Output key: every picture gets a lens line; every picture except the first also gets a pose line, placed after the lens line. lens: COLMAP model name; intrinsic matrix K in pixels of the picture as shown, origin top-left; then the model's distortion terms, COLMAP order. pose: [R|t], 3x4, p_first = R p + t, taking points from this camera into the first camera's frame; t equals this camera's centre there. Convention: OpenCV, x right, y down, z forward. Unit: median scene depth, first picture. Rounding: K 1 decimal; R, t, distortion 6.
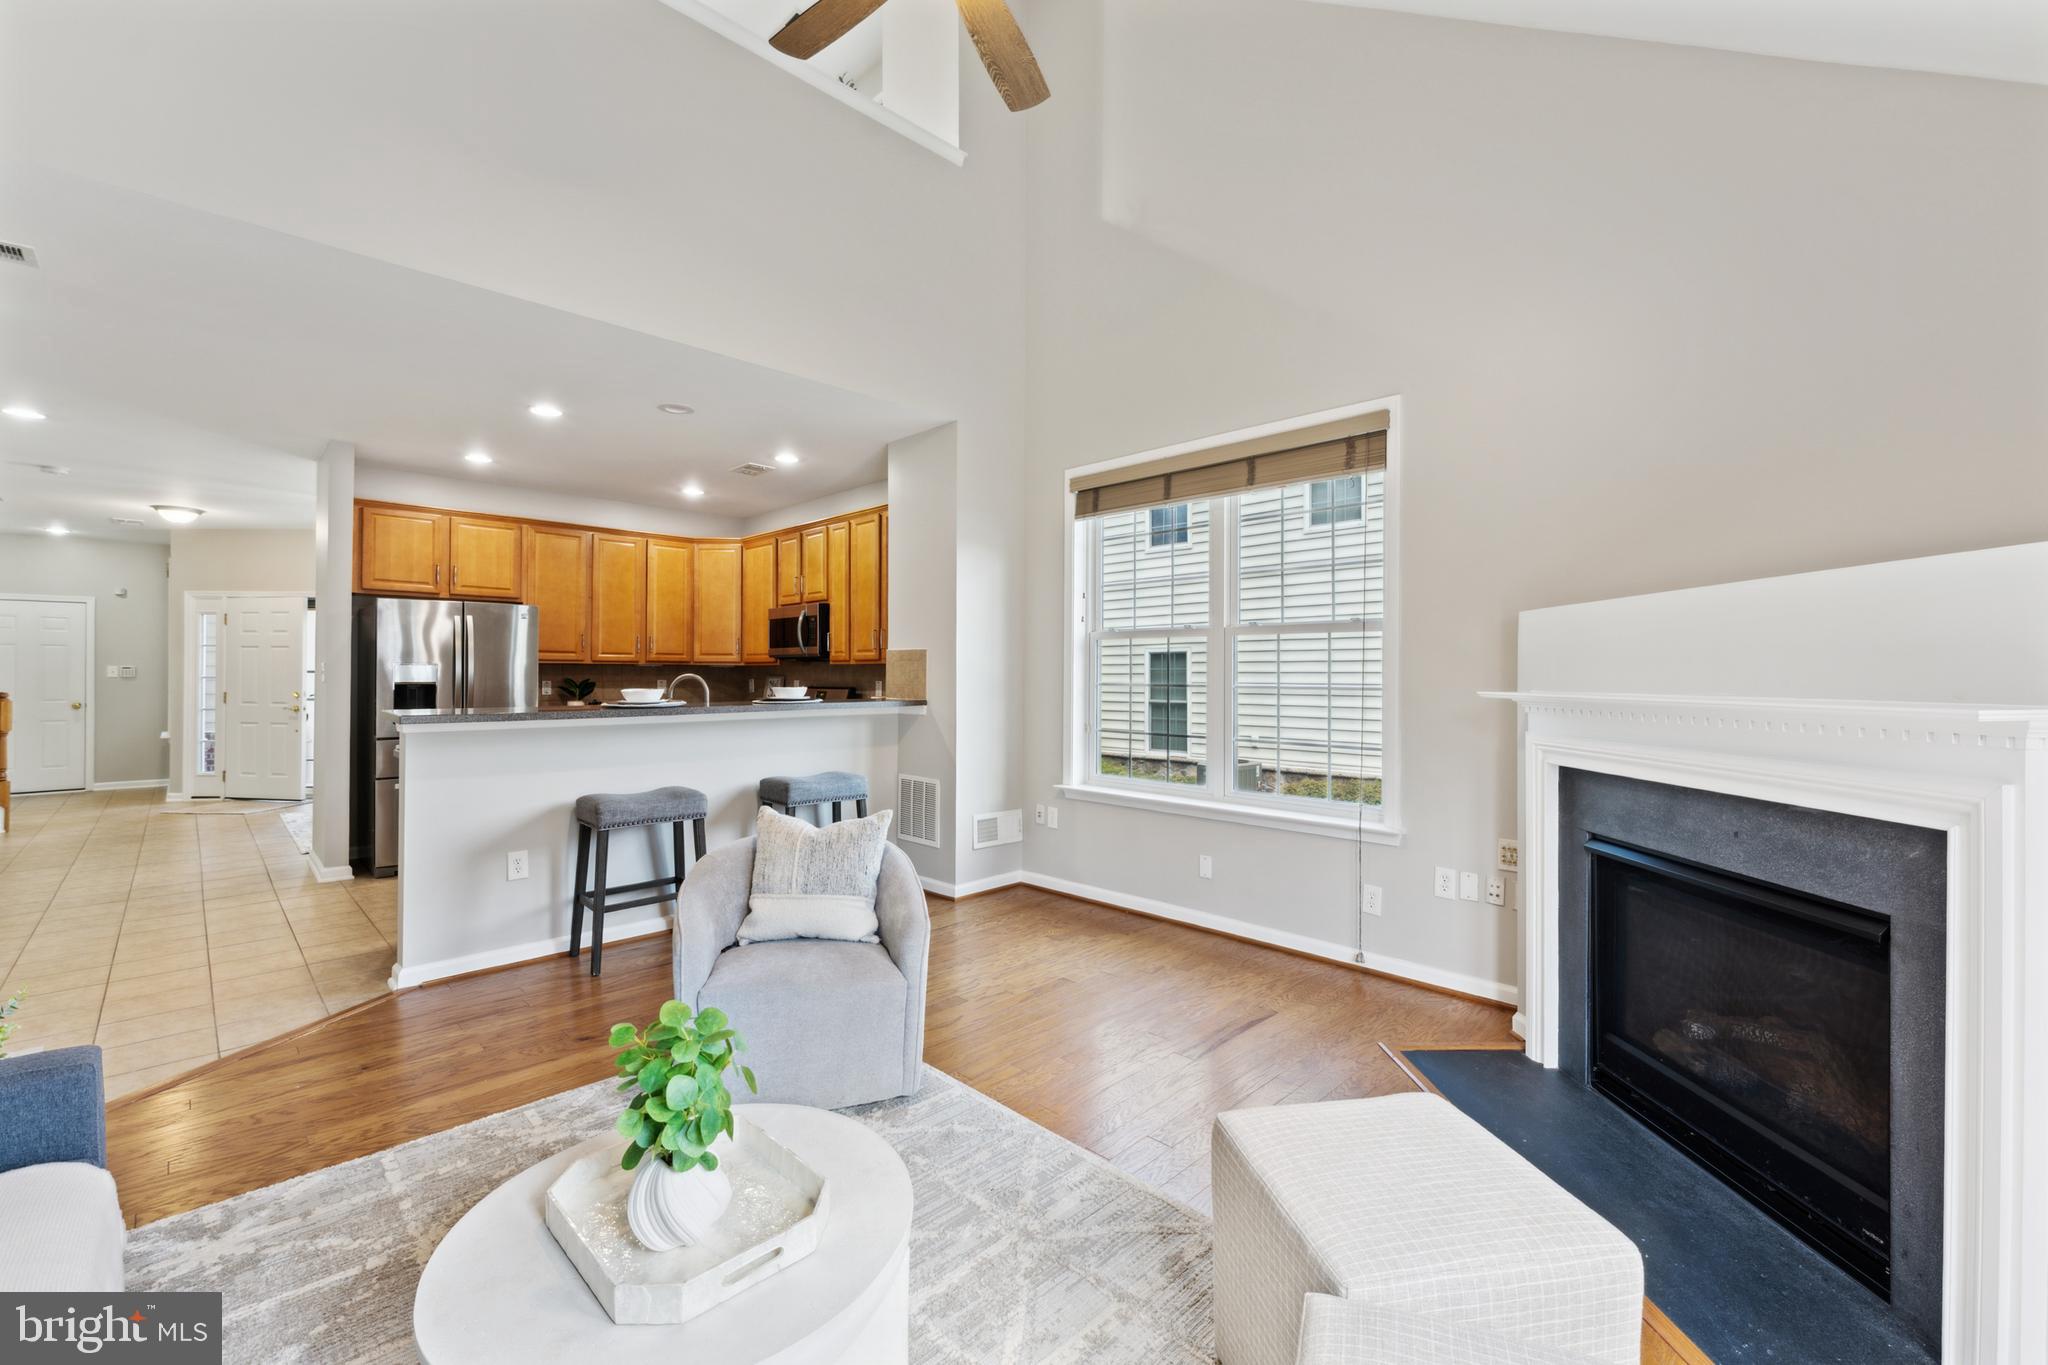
lens RADIAL K [[834.2, 0, 1031.8], [0, 834.2, 677.4], [0, 0, 1]] dist [-0.000202, 0.000105]
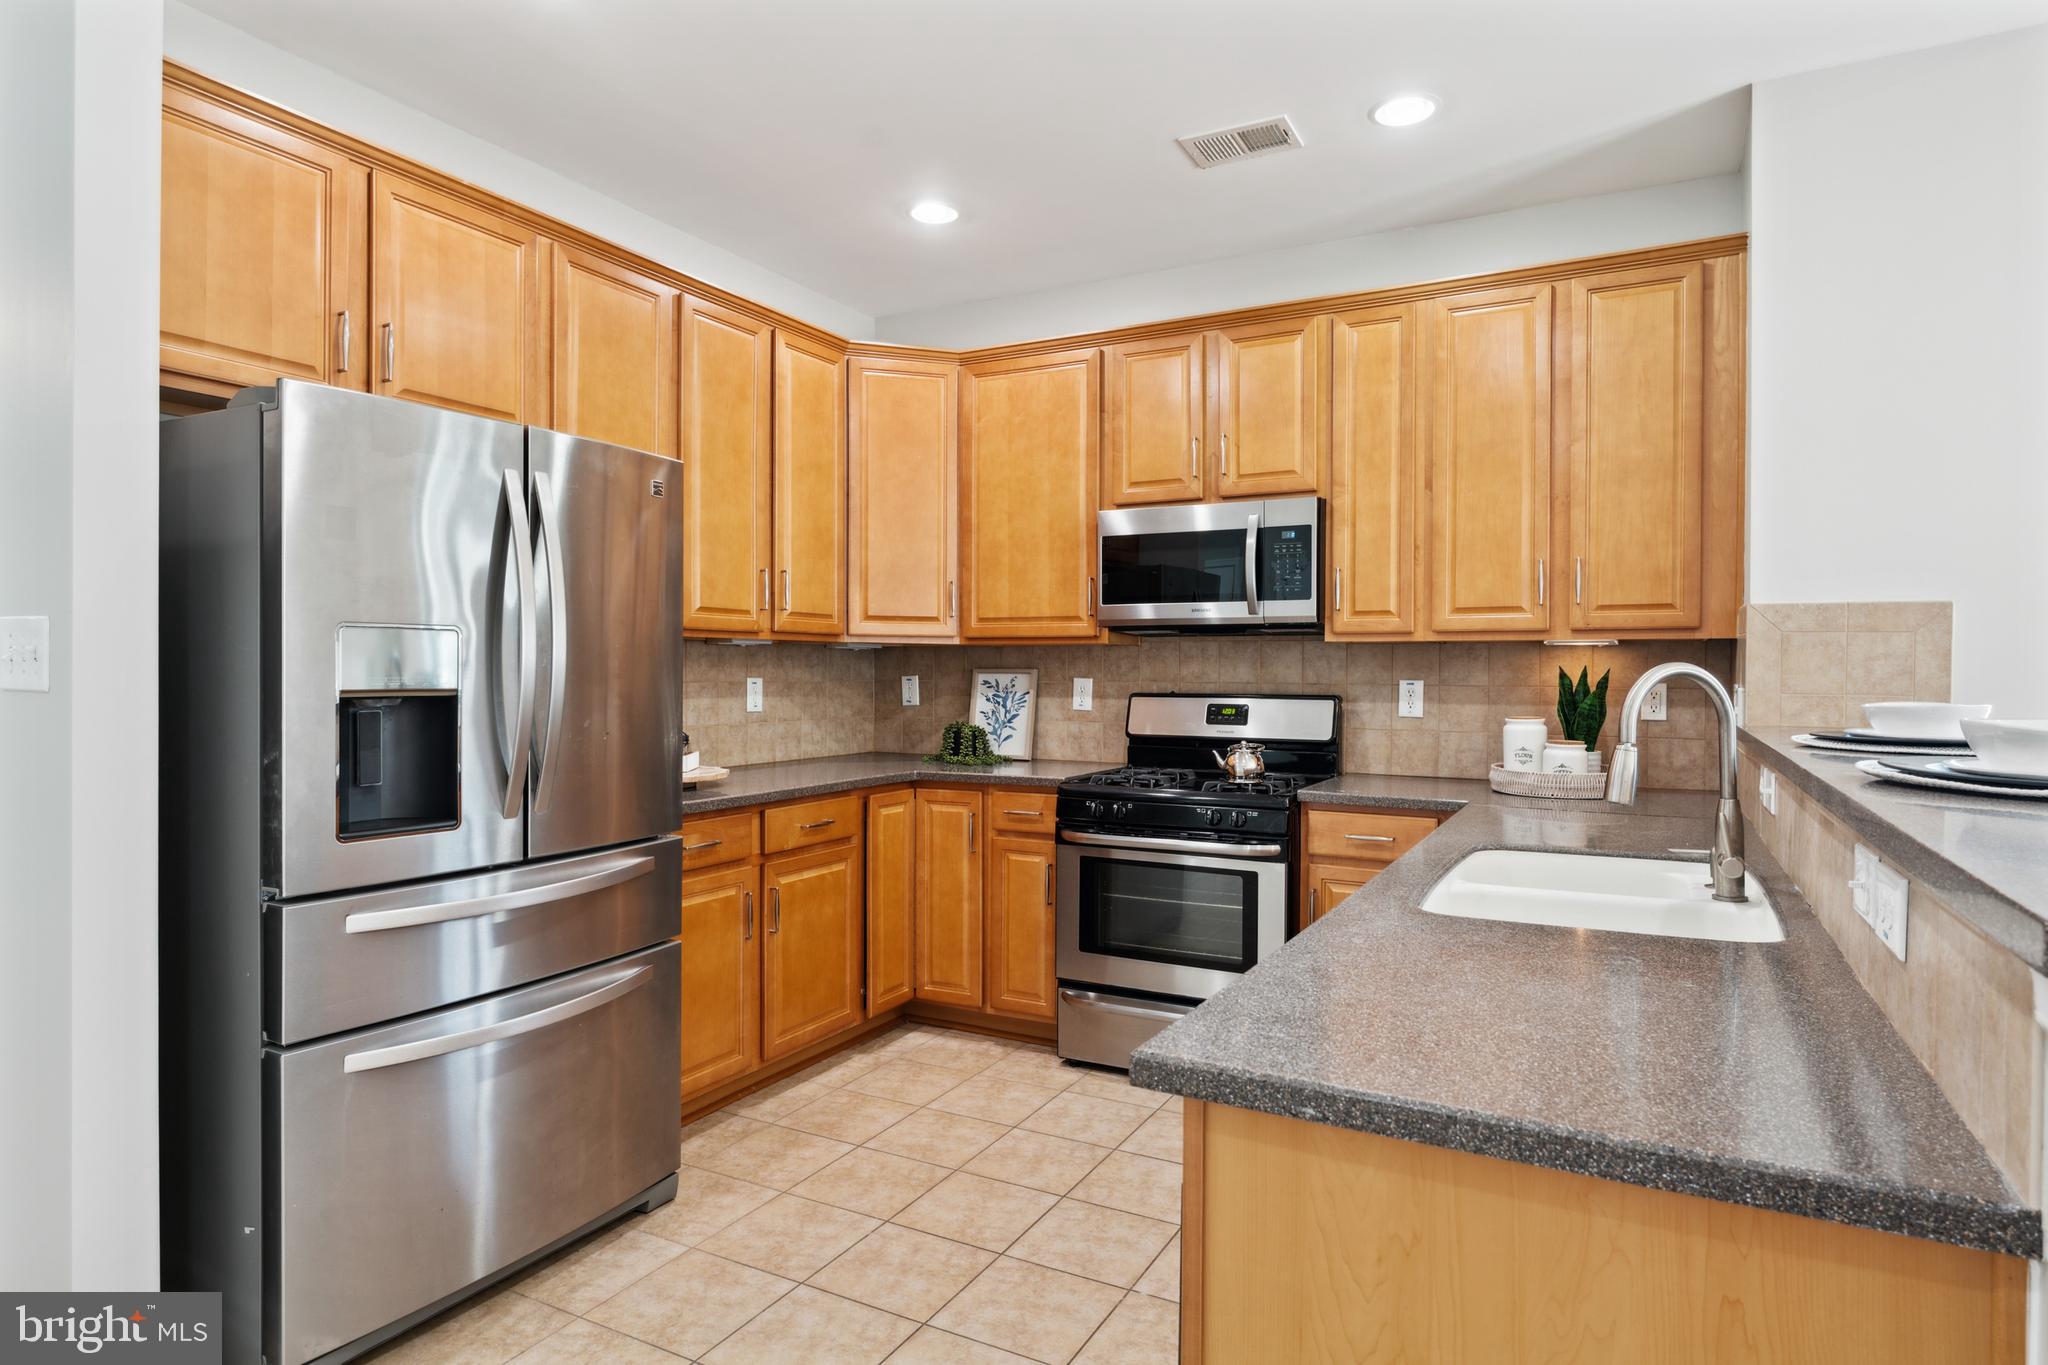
lens RADIAL K [[1139.5, 0, 1024.0], [0, 1139.5, 682.5], [0, 0, 1]] dist [-0.001029, -0.000183]
pose [[0.957579, -0.000793, 0.288171, -0.707573], [-0.001496, 0.999969, 0.007723, 0.000277], [-0.288169, -0.007827, 0.957548, 0.608930]]
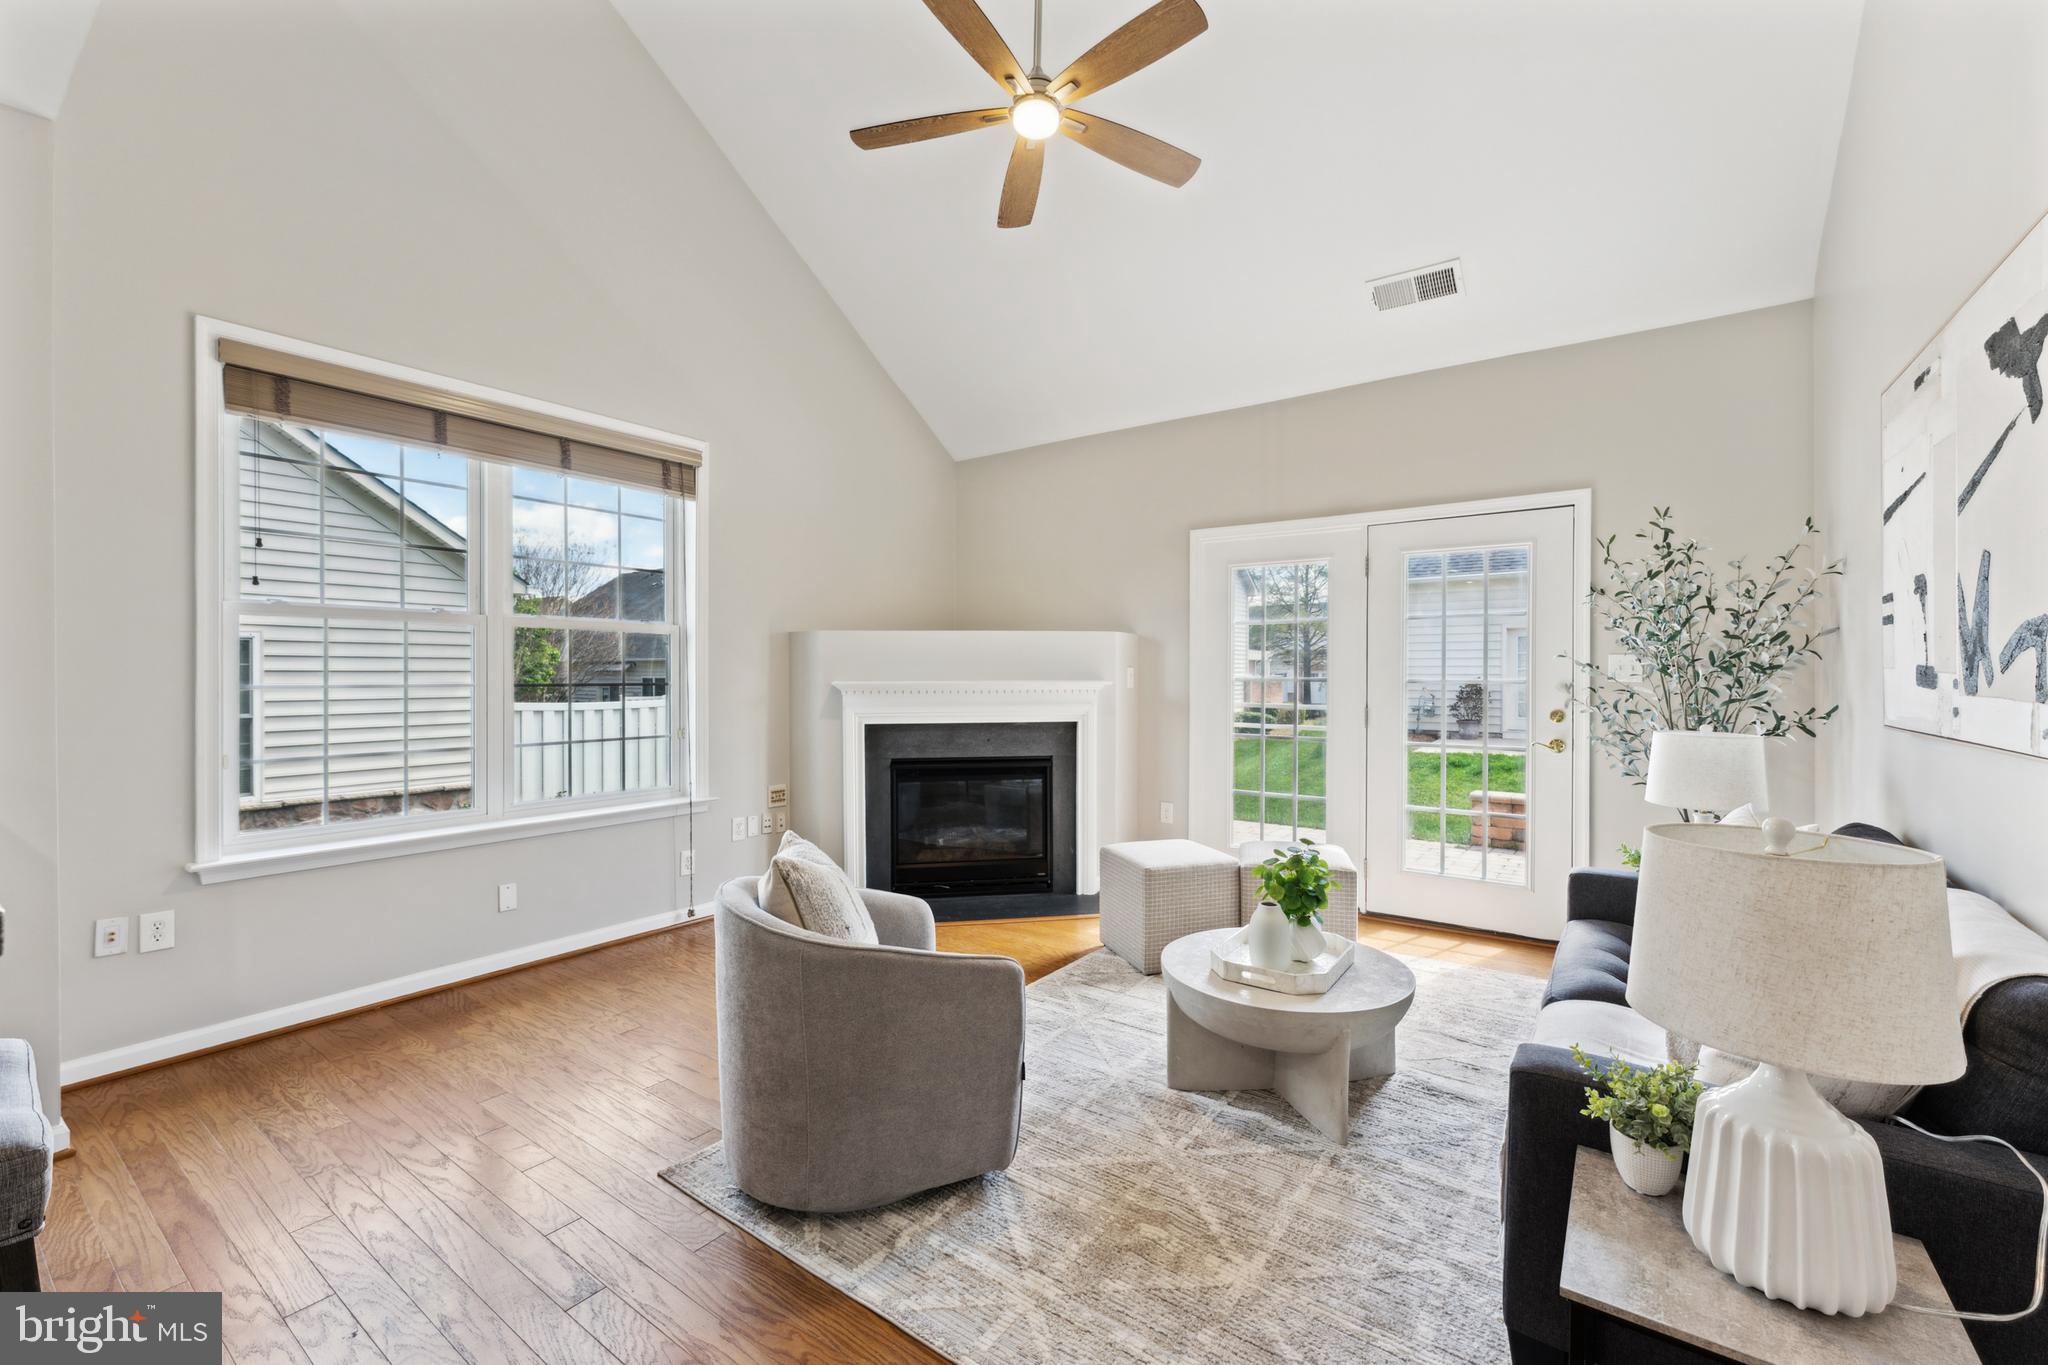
lens RADIAL K [[834.2, 0, 1031.8], [0, 834.2, 677.4], [0, 0, 1]] dist [-0.000202, 0.000105]
pose [[-0.148141, -0.006927, 0.988942, -0.619806], [0.003982, 0.999963, 0.007600, -0.001319], [-0.988958, 0.005063, -0.148108, 0.521448]]
